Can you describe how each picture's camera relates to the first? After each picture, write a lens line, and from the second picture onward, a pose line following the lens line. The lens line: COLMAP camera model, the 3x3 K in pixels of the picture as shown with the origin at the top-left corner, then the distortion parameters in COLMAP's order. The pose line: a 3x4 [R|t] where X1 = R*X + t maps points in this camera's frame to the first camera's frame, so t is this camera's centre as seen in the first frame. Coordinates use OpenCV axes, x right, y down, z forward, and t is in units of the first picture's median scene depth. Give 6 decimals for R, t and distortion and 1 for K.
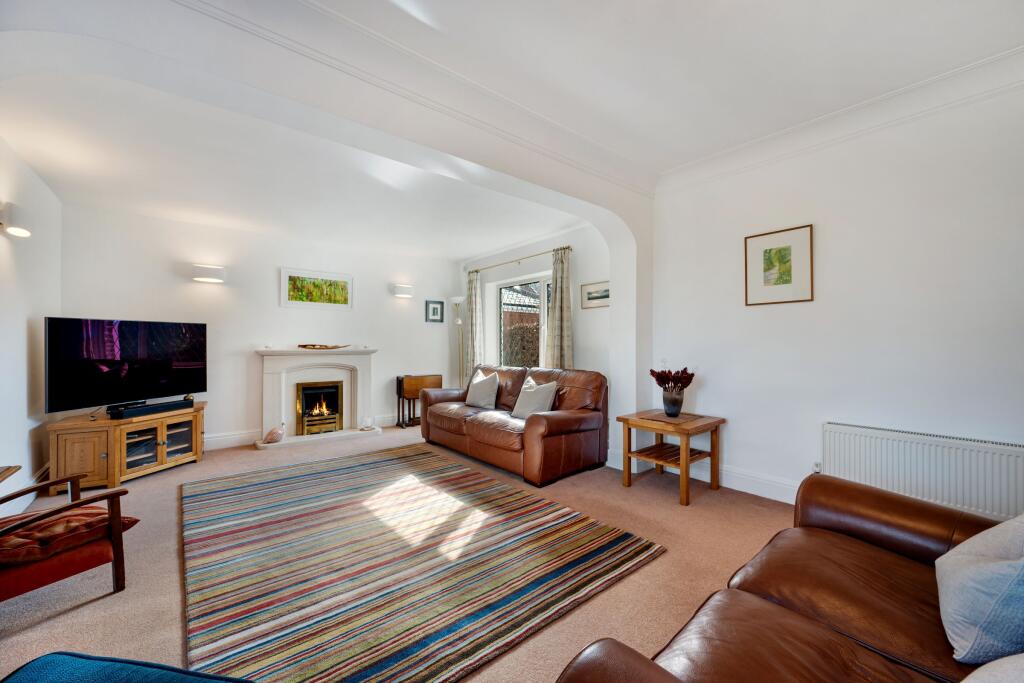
lens RADIAL K [[404.7, 0, 510.5], [0, 404.7, 344.5], [0, 0, 1]] dist [-0.012668, -0.000147]
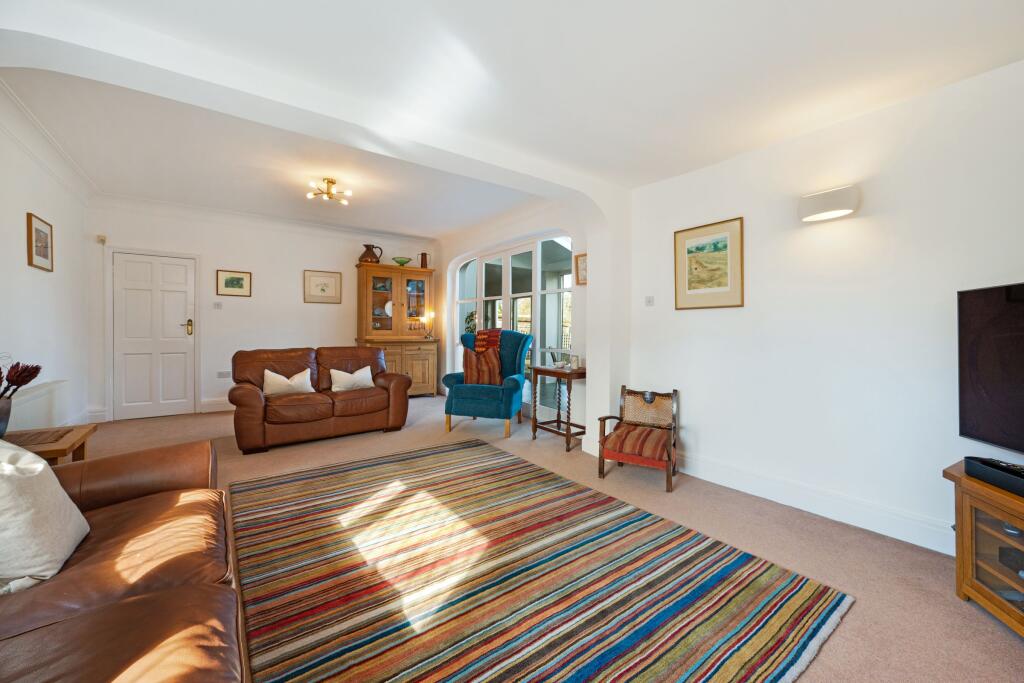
lens RADIAL K [[404.7, 0, 513.2], [0, 404.7, 323.4], [0, 0, 1]] dist [-0.012668, -0.000147]
pose [[-0.997500, -0.024211, 0.066390, -0.287504], [-0.024470, 0.999696, -0.003099, -0.002218], [-0.066295, -0.004716, -0.997789, 1.103410]]
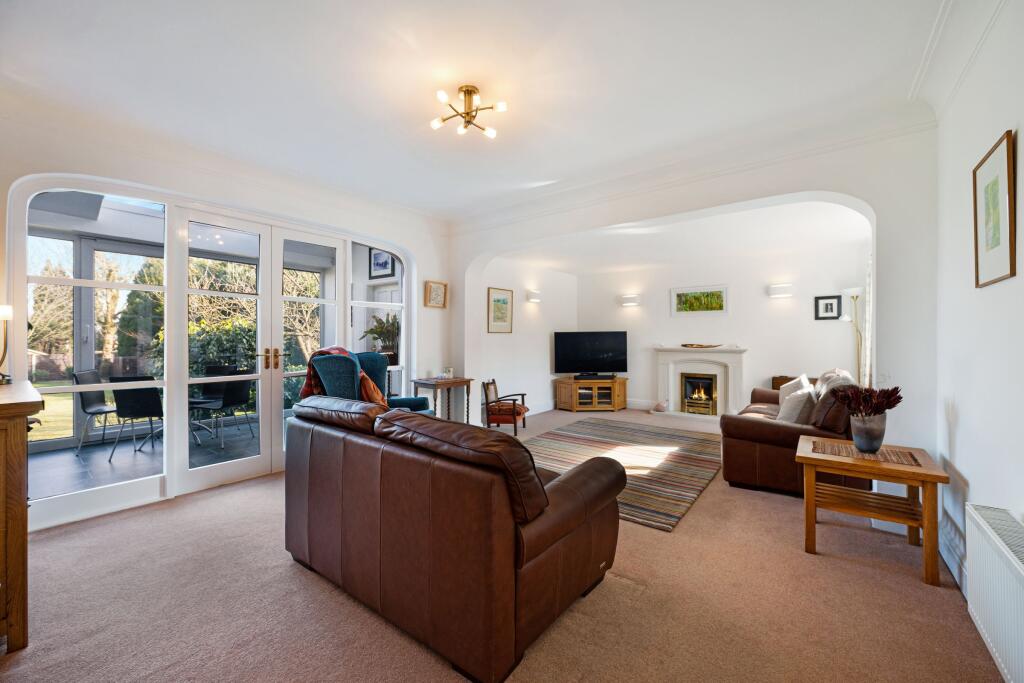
lens RADIAL K [[404.7, 0, 511.1], [0, 404.7, 337.7], [0, 0, 1]] dist [-0.012668, -0.000147]
pose [[0.209694, -0.004638, -0.977756, 0.707378], [0.001352, 0.999989, -0.004453, -0.016397], [0.977766, -0.000388, 0.209698, 0.168086]]
